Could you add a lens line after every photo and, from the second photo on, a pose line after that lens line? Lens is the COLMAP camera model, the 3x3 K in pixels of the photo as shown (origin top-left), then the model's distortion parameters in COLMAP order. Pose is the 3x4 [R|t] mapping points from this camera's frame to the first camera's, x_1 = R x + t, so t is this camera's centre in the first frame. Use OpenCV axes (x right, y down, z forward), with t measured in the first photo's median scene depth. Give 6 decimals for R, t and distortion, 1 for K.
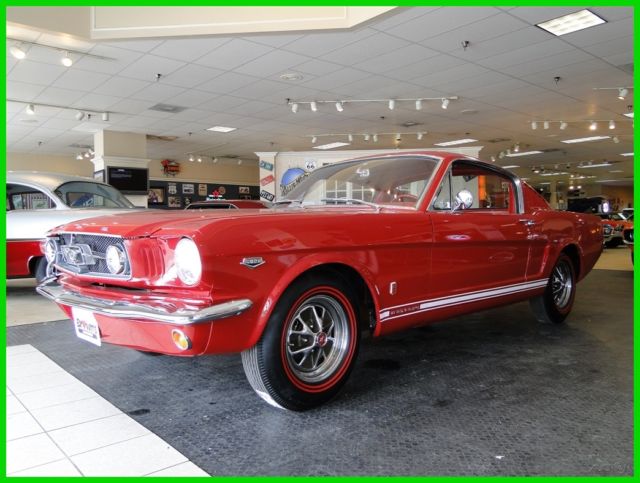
lens RADIAL K [[515.7, 0, 317.9], [0, 515.7, 241.1], [0, 0, 1]] dist [-0.001364, -0.004393]
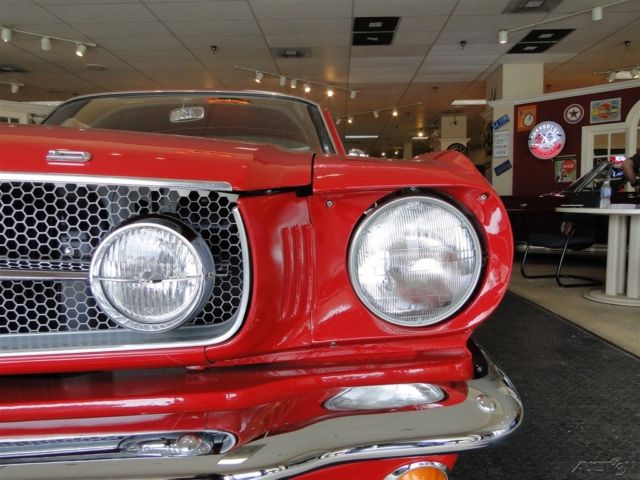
lens RADIAL K [[529.8, 0, 319.1], [0, 529.8, 240.5], [0, 0, 1]] dist [-0.005052, 0.005206]
pose [[0.675955, -0.045116, 0.735561, -0.119273], [0.021378, 0.998905, 0.041623, 0.002096], [-0.736633, -0.012411, 0.676179, 0.169977]]
